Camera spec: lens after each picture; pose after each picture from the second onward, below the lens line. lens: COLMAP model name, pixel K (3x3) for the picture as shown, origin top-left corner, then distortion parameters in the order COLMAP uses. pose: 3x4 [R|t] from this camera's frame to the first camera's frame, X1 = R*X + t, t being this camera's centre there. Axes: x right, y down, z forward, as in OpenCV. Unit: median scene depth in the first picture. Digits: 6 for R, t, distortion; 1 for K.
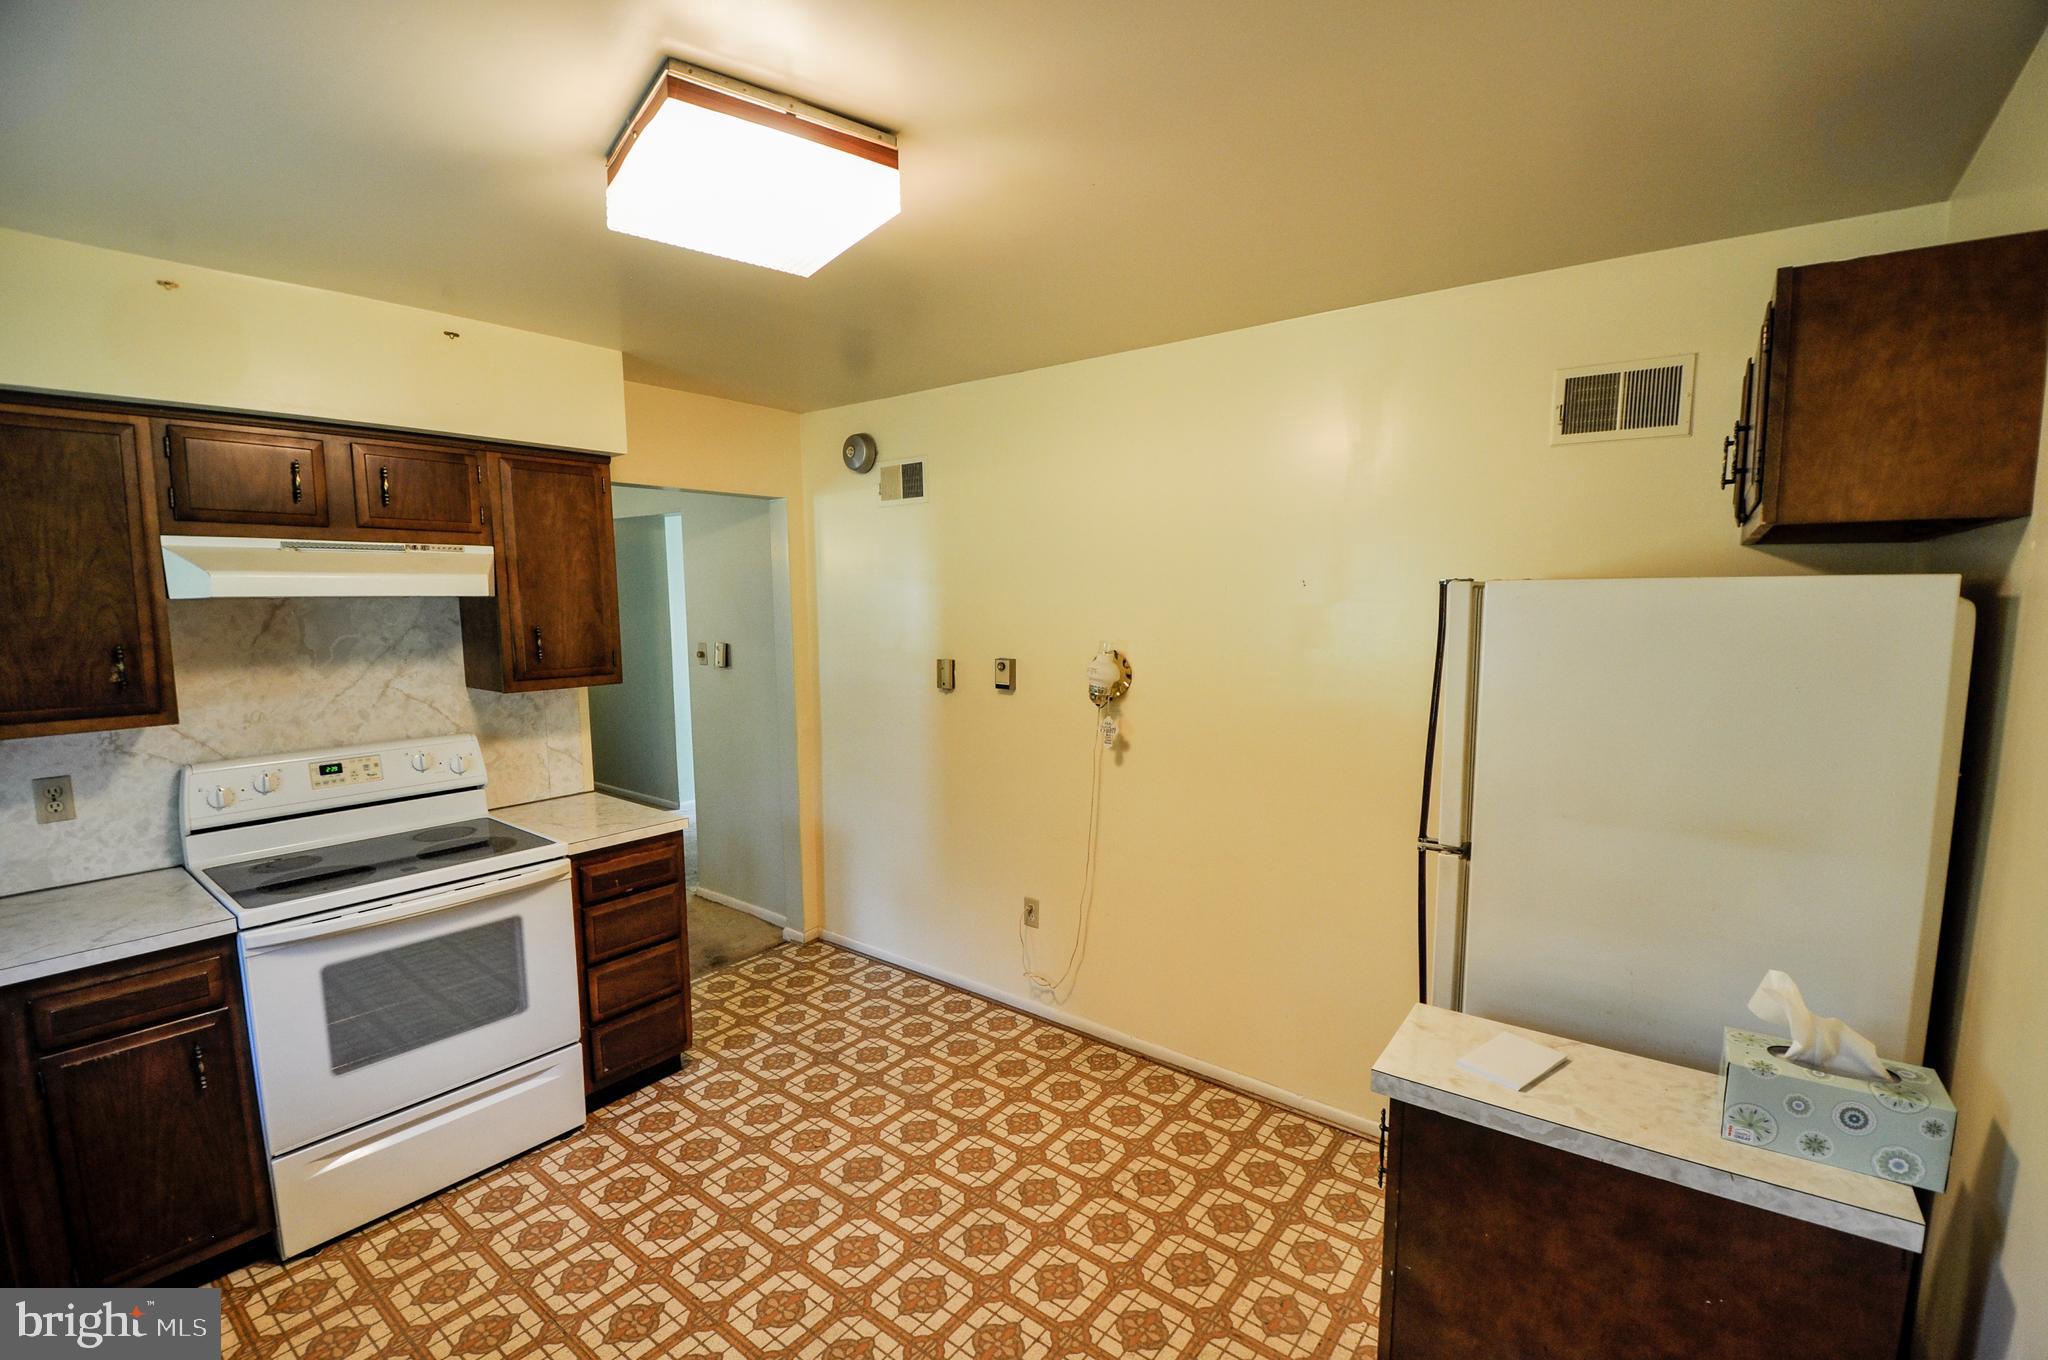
lens RADIAL K [[890.0, 0, 1032.4], [0, 890.0, 689.0], [0, 0, 1]] dist [-0.017408, -0.003230]
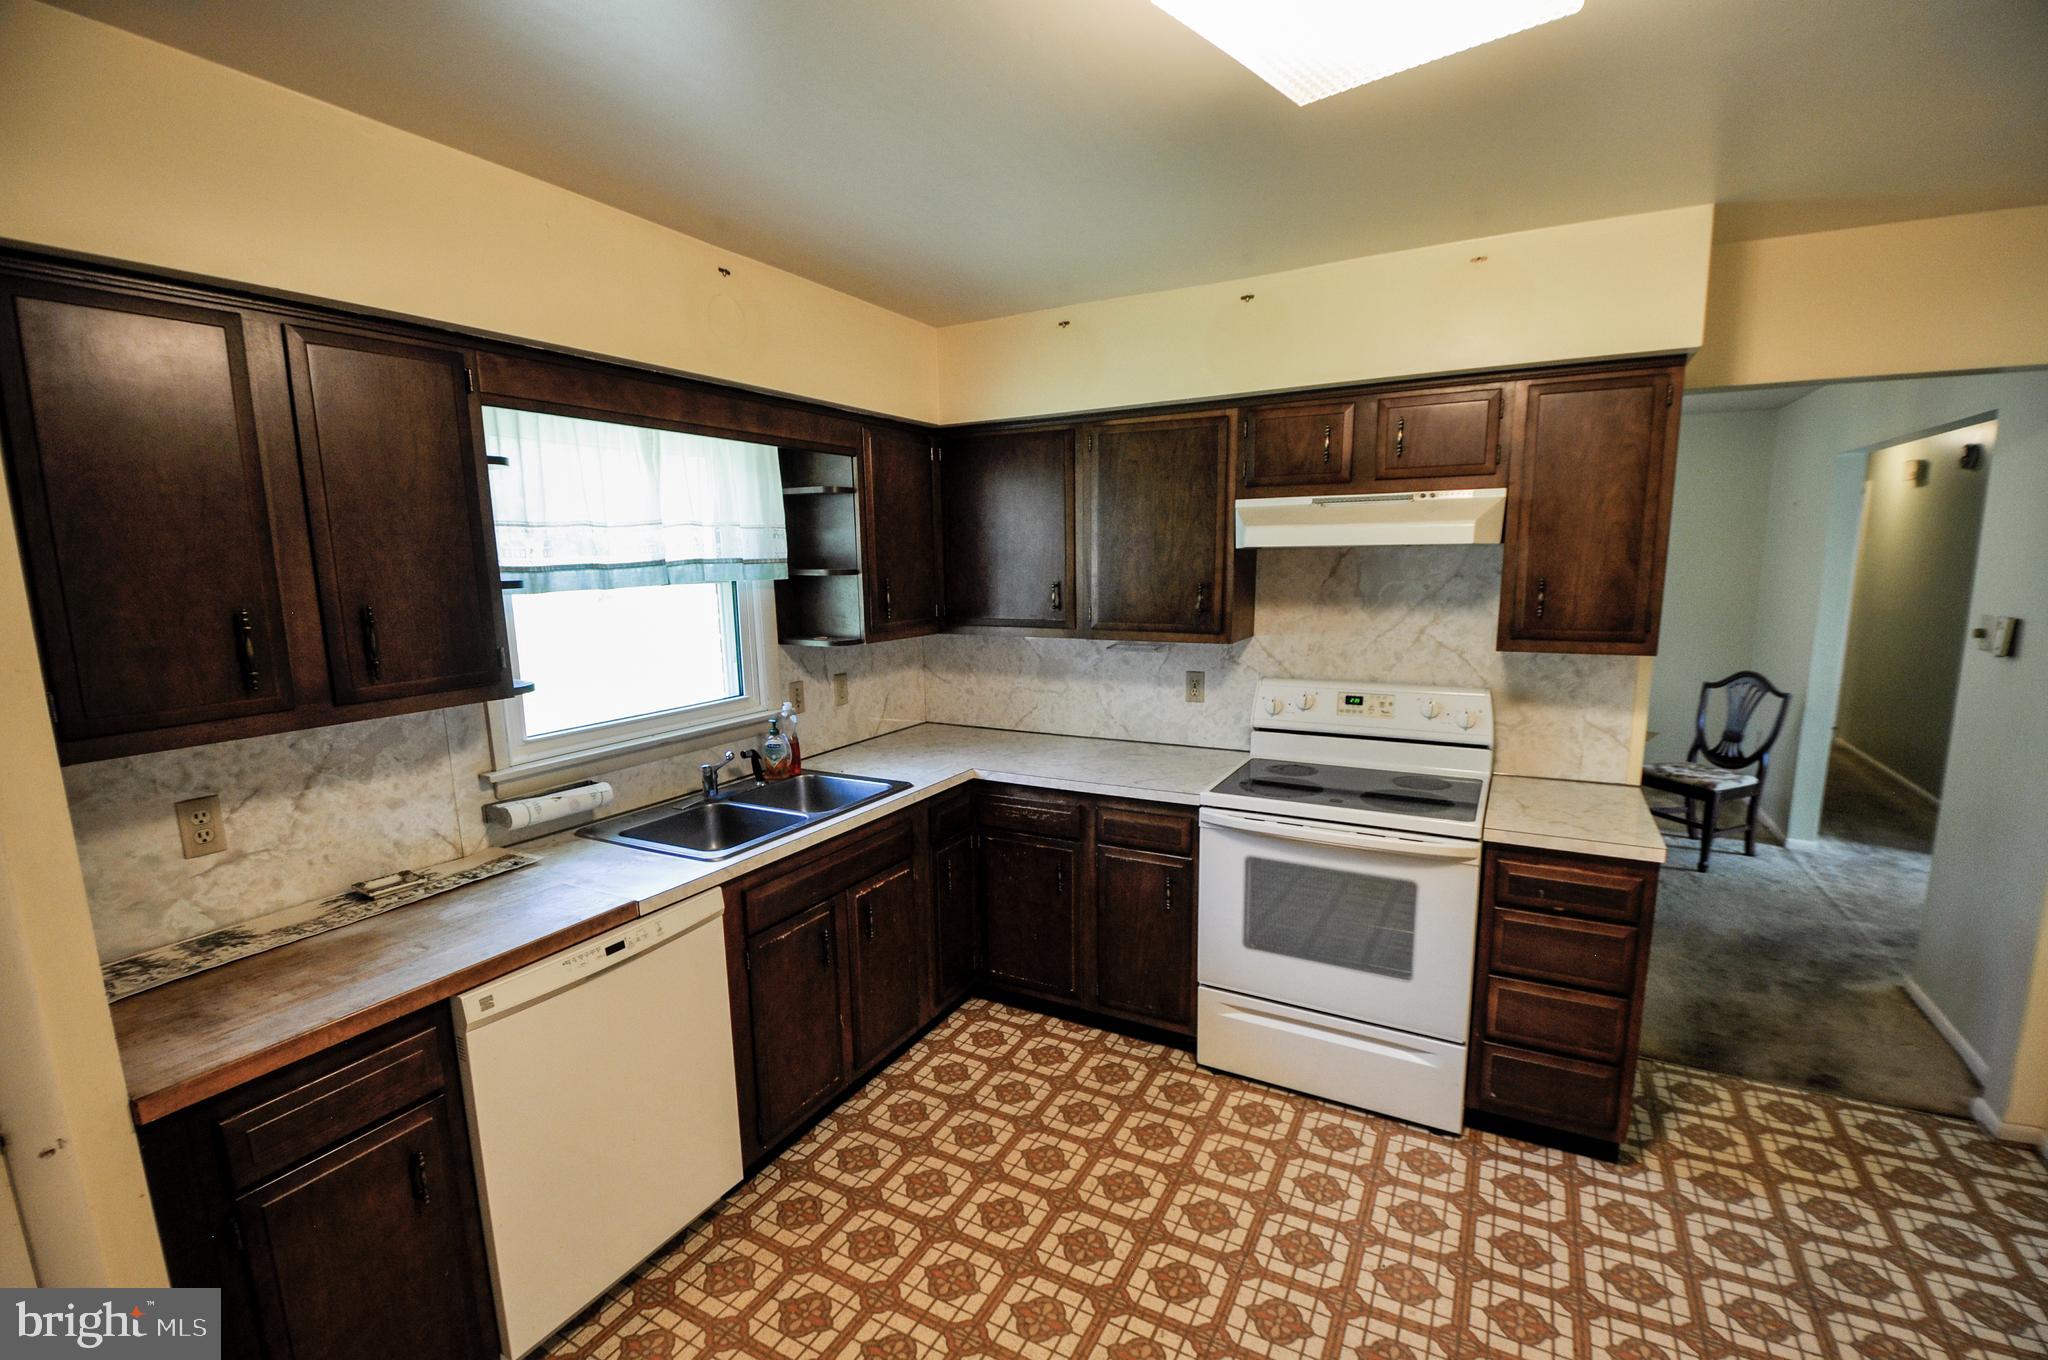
lens RADIAL K [[890.0, 0, 1032.3], [0, 890.0, 691.4], [0, 0, 1]] dist [-0.017408, -0.003230]
pose [[0.142297, 0.146304, -0.978952, 0.248899], [-0.089670, 0.986855, 0.134451, -0.035083], [0.985754, 0.068650, 0.153545, 0.408709]]
